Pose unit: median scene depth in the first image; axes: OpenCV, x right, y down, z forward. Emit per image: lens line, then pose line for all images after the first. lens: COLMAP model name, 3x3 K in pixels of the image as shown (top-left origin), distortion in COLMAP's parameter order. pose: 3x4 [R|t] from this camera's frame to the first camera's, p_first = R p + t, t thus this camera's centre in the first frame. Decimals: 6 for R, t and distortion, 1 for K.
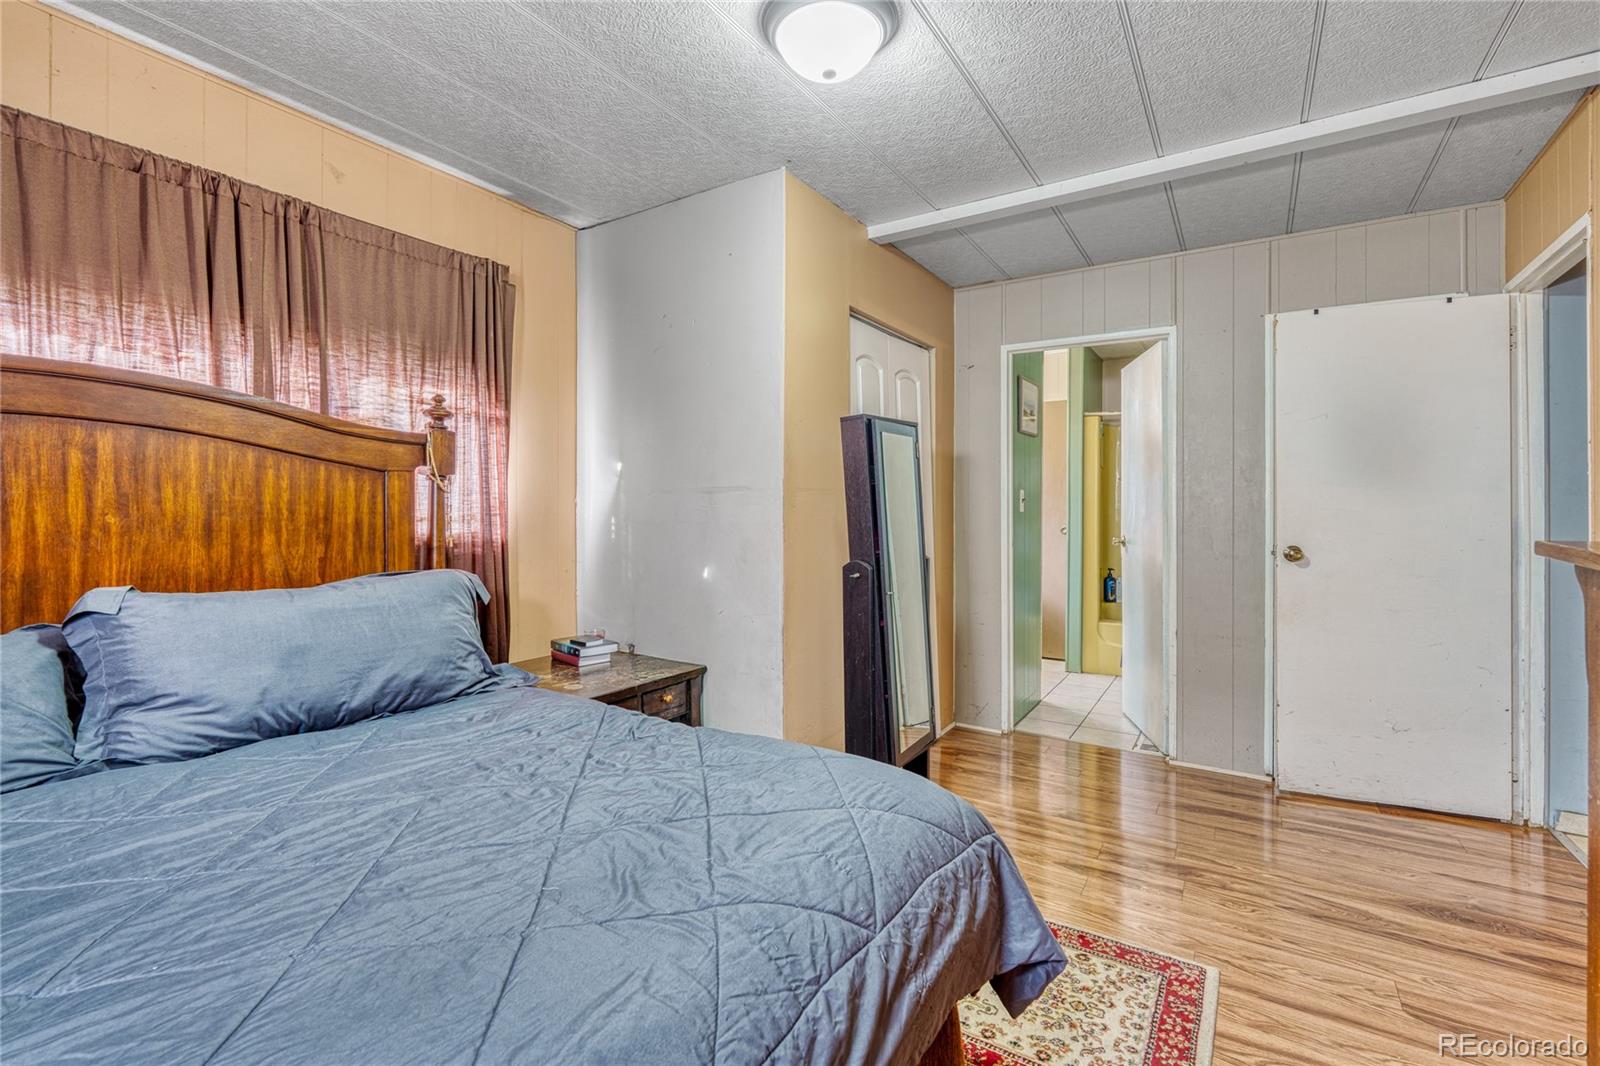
lens RADIAL K [[703.2, 0, 799.2], [0, 703.2, 499.2], [0, 0, 1]] dist [-0.001915, -0.000185]
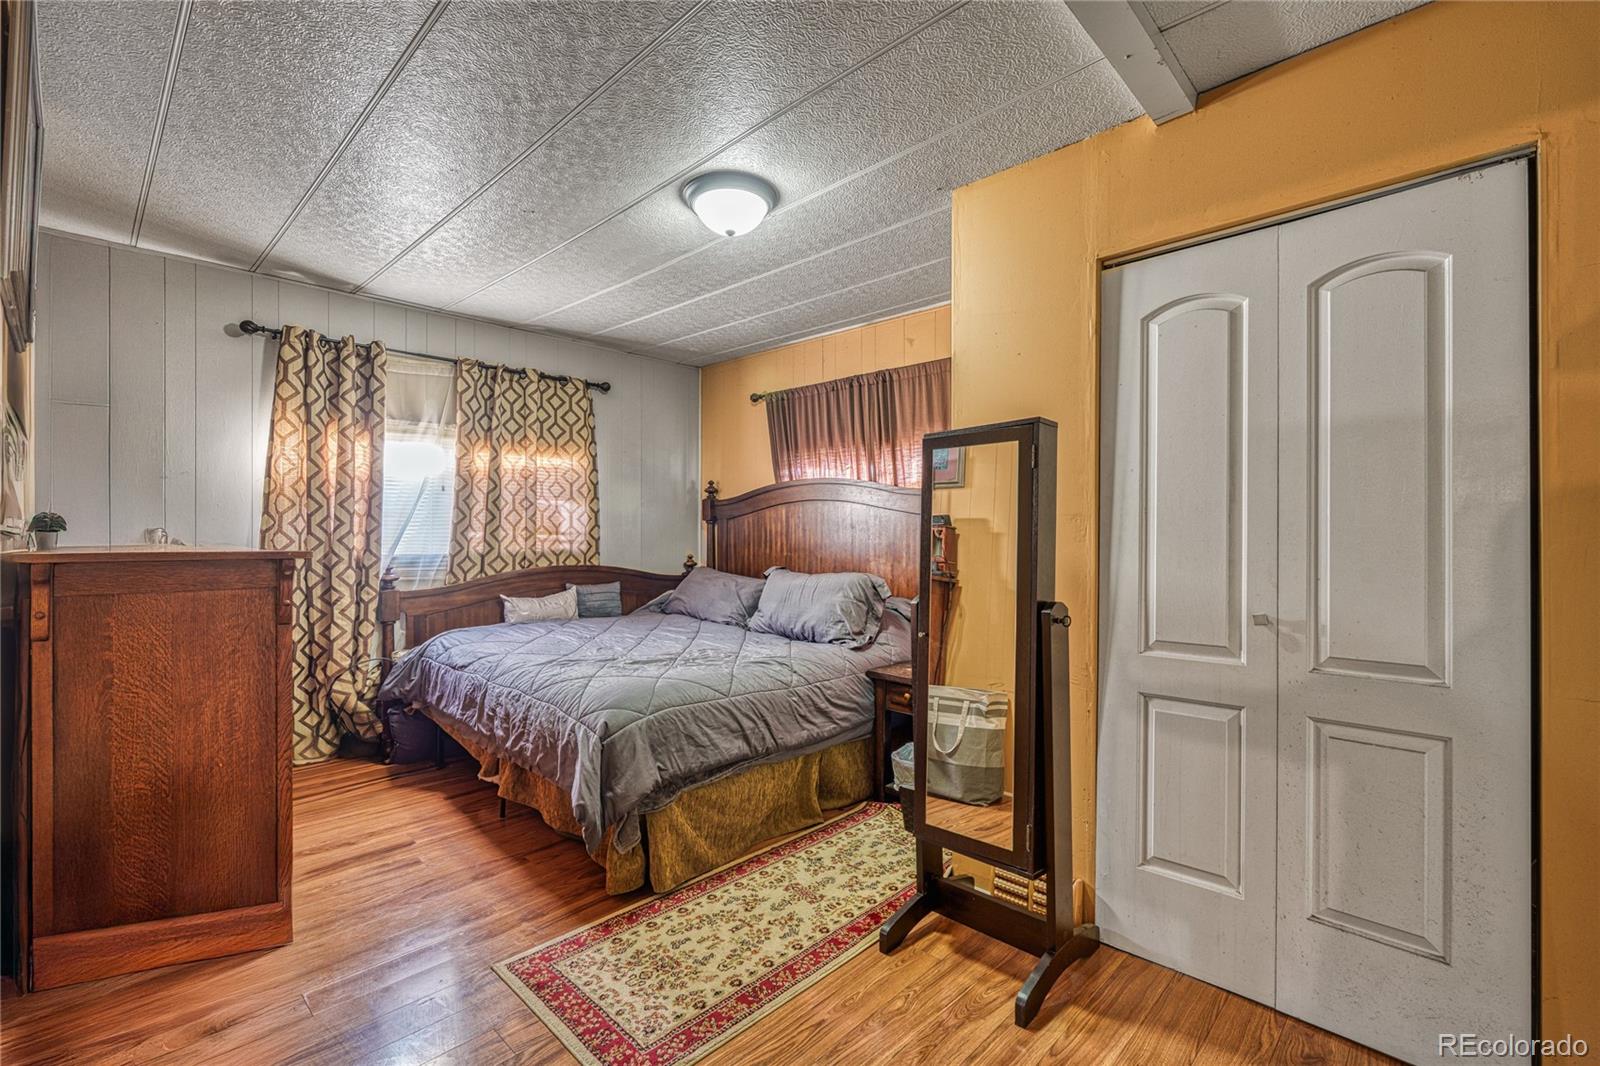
lens RADIAL K [[702.7, 0, 802.6], [0, 702.7, 539.6], [0, 0, 1]] dist [-0.000626, 0.000084]
pose [[-0.192464, 0.002628, -0.981301, 1.410086], [0.003938, 0.999990, 0.001906, 0.016374], [0.981296, -0.003497, -0.192472, 1.418913]]
